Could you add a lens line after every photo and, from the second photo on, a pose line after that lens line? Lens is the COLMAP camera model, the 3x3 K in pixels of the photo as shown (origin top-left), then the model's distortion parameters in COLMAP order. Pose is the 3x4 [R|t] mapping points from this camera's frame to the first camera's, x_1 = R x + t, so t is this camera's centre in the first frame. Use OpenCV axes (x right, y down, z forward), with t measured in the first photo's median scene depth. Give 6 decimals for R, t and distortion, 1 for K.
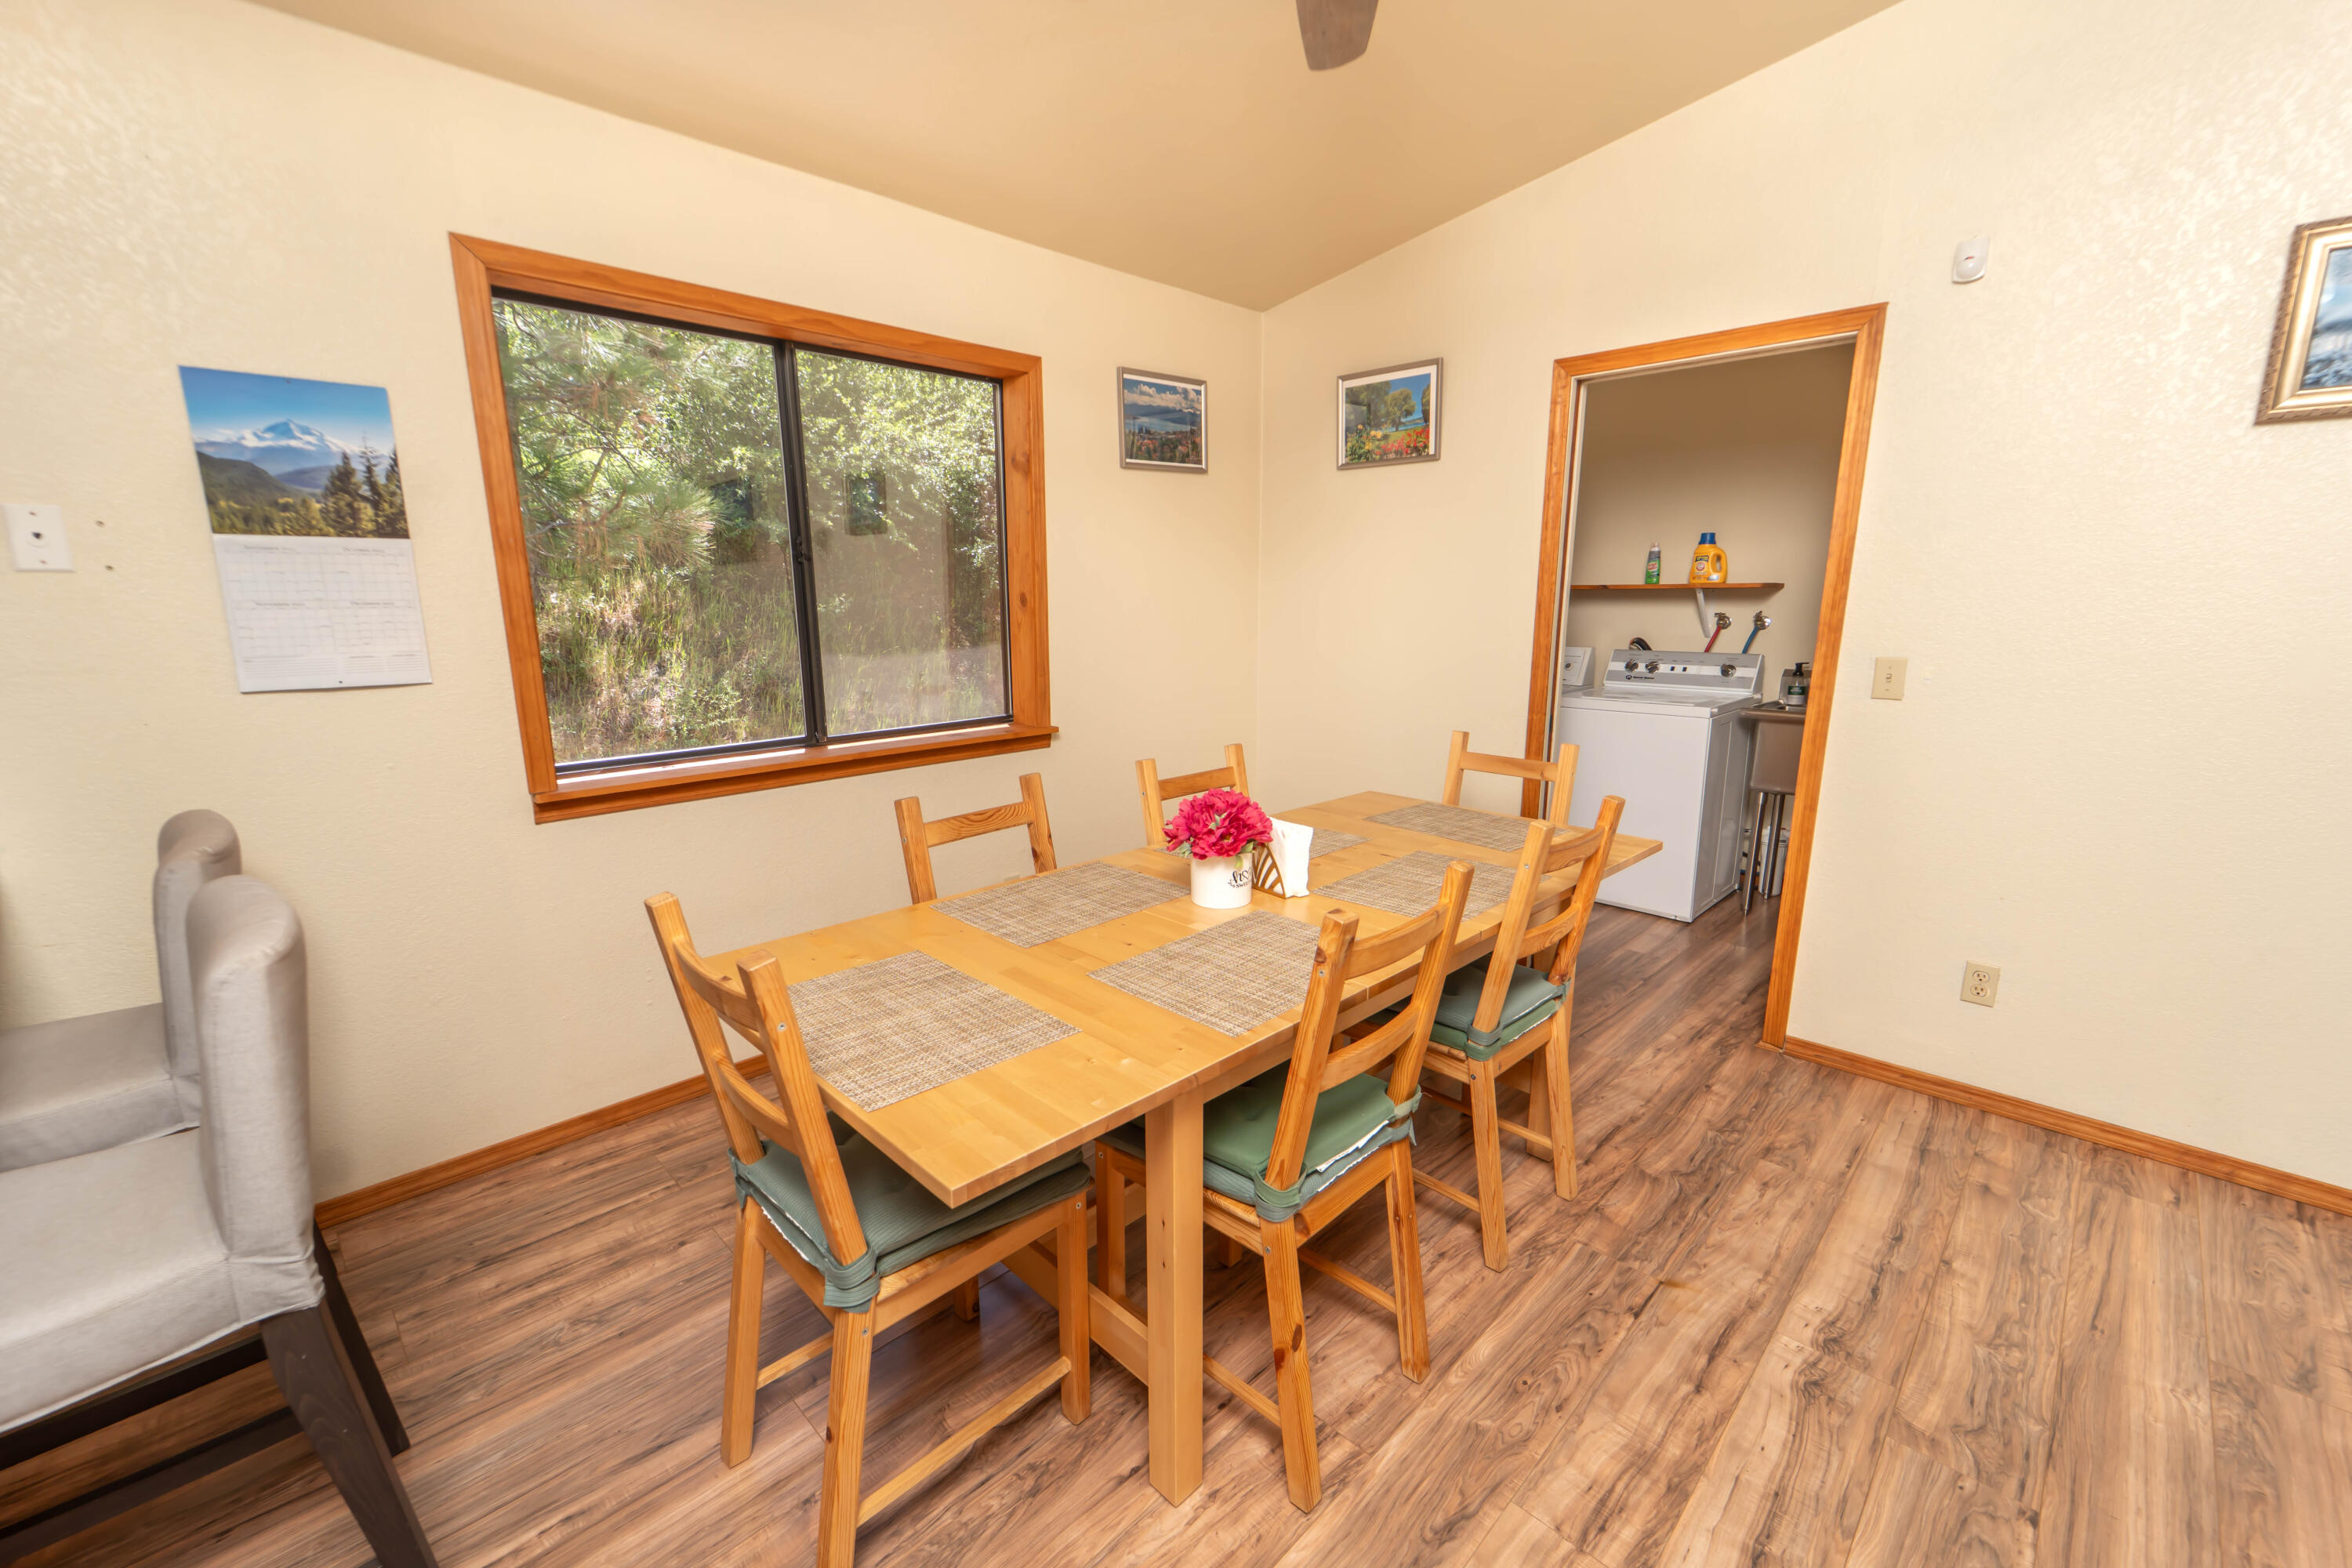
lens RADIAL K [[978.0, 0, 1188.8], [0, 978.0, 776.9], [0, 0, 1]] dist [0.034656, -0.000027]
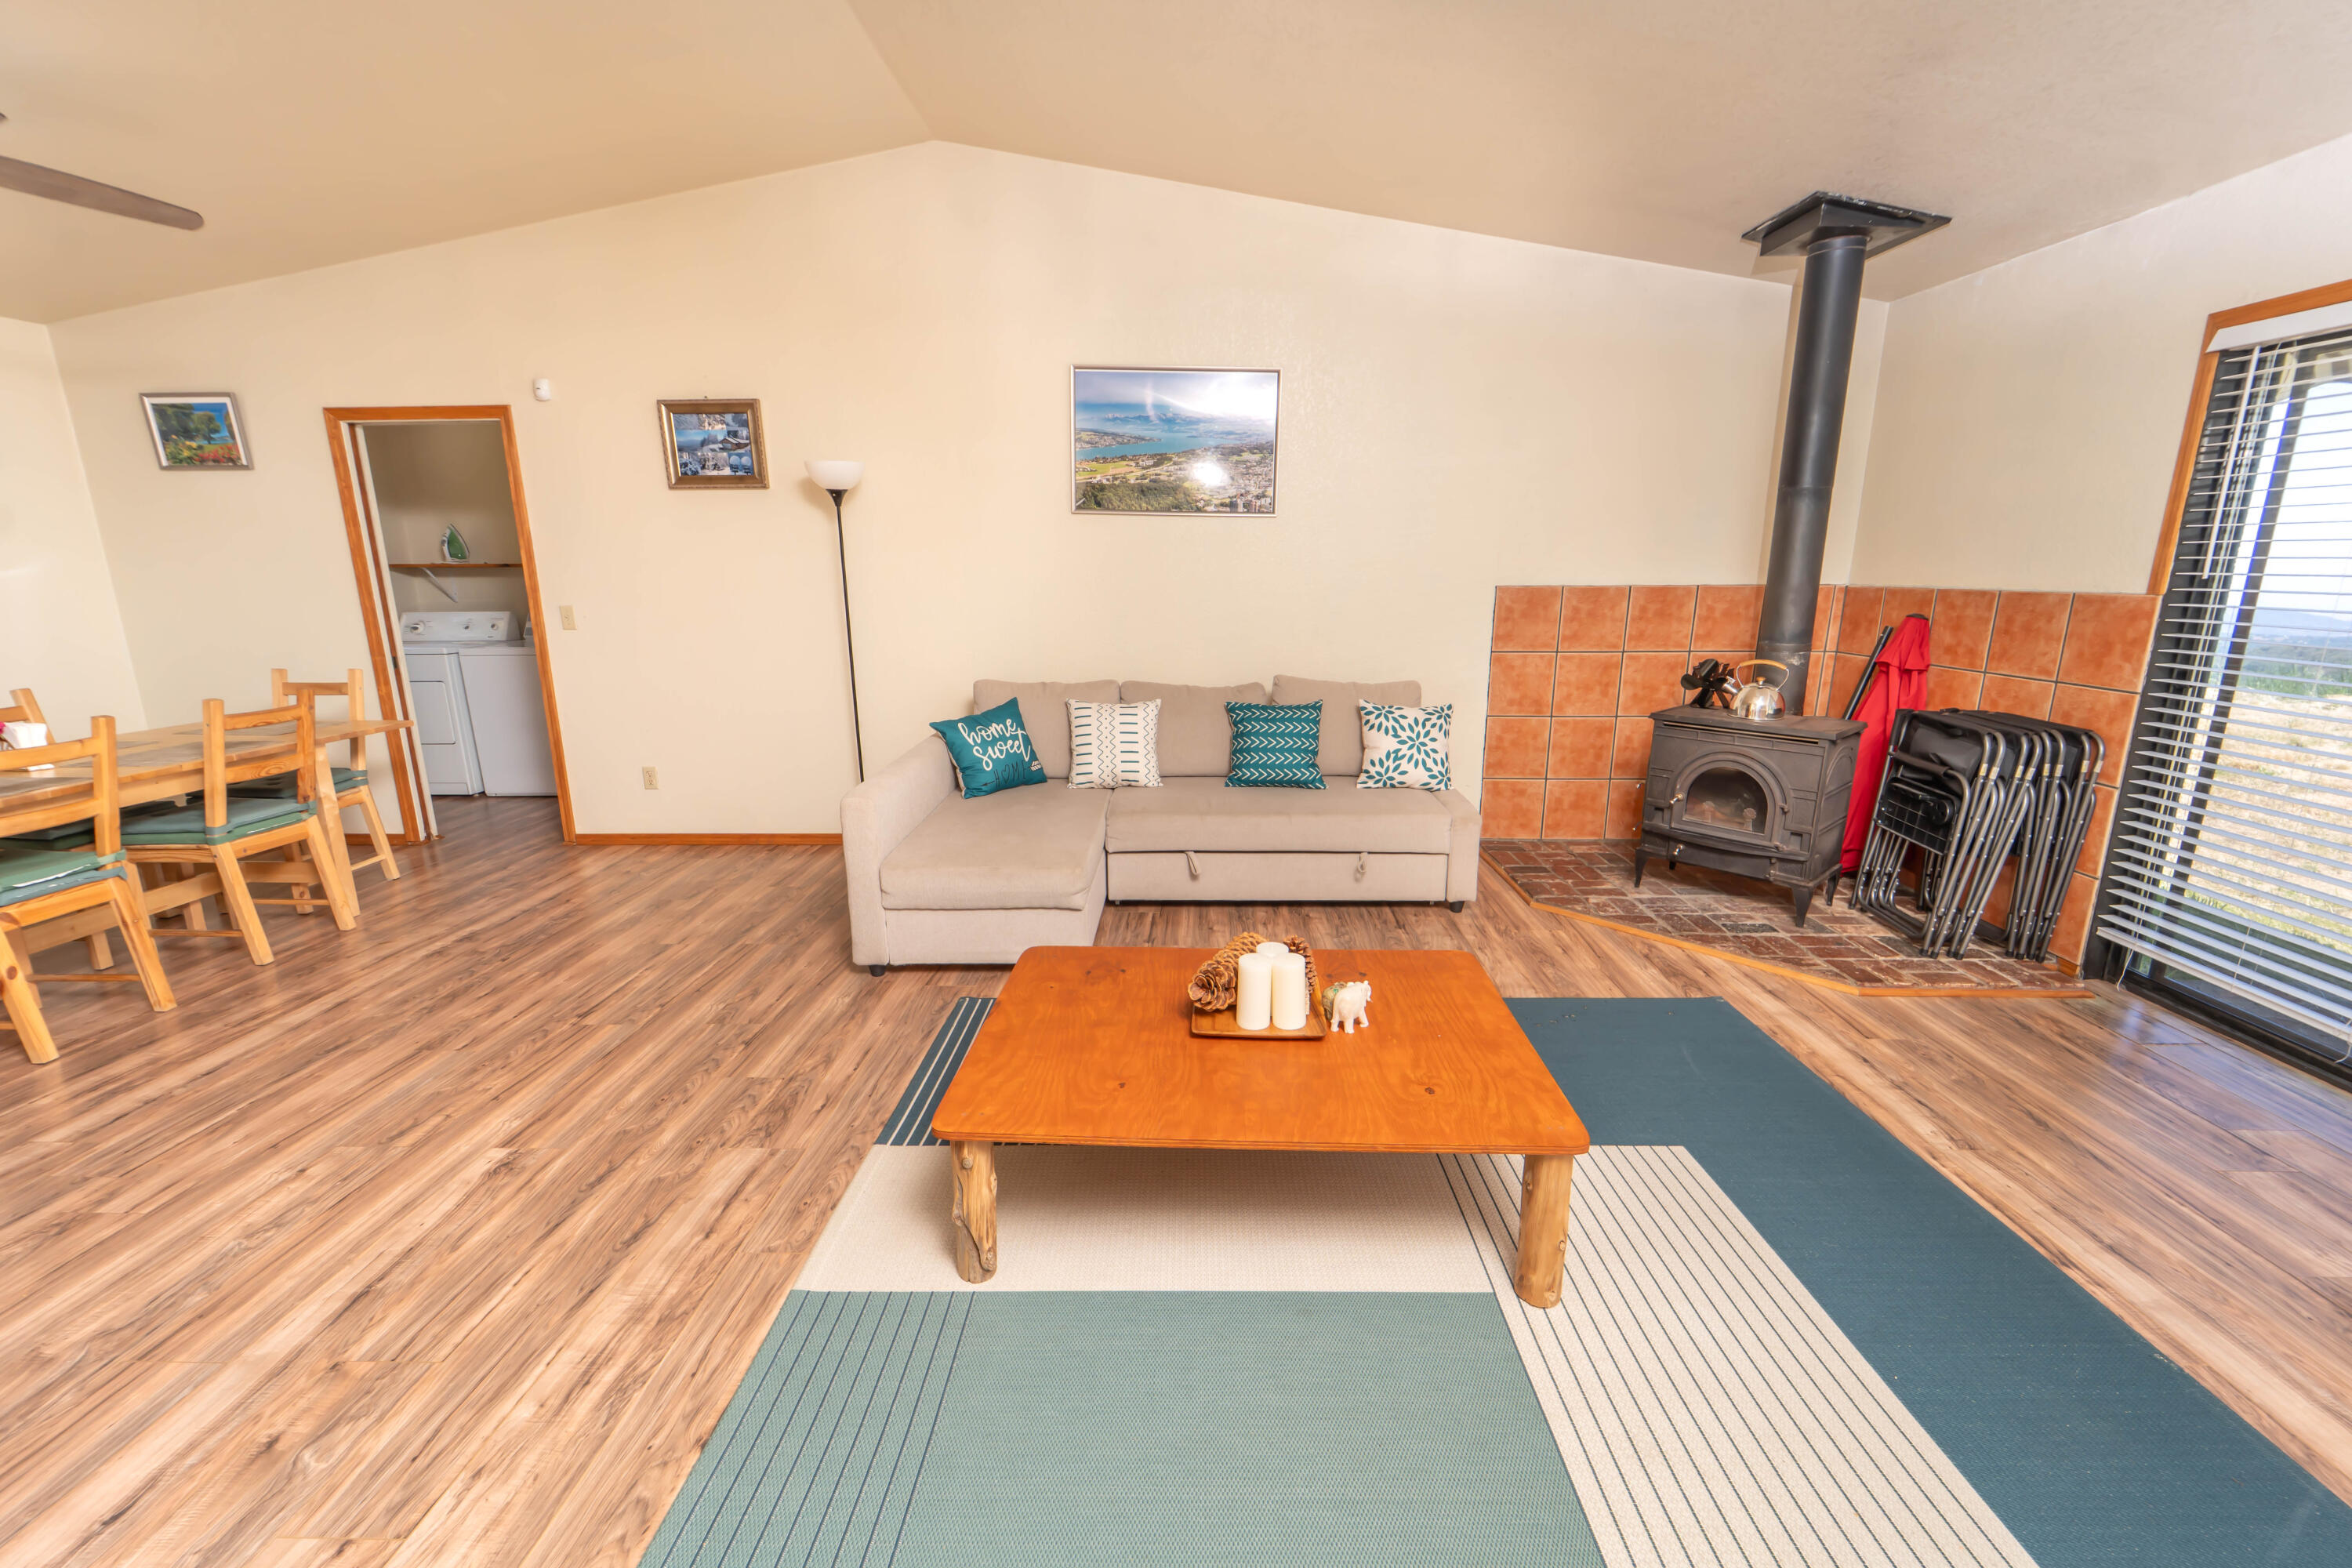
lens RADIAL K [[967.7, 0, 1186.8], [0, 967.7, 781.3], [0, 0, 1]] dist [-0.000461, -0.000212]
pose [[0.734747, -0.153995, 0.660630, 0.201330], [0.136897, 0.987515, 0.077937, 0.127880], [-0.664384, 0.033175, 0.746655, -0.623269]]
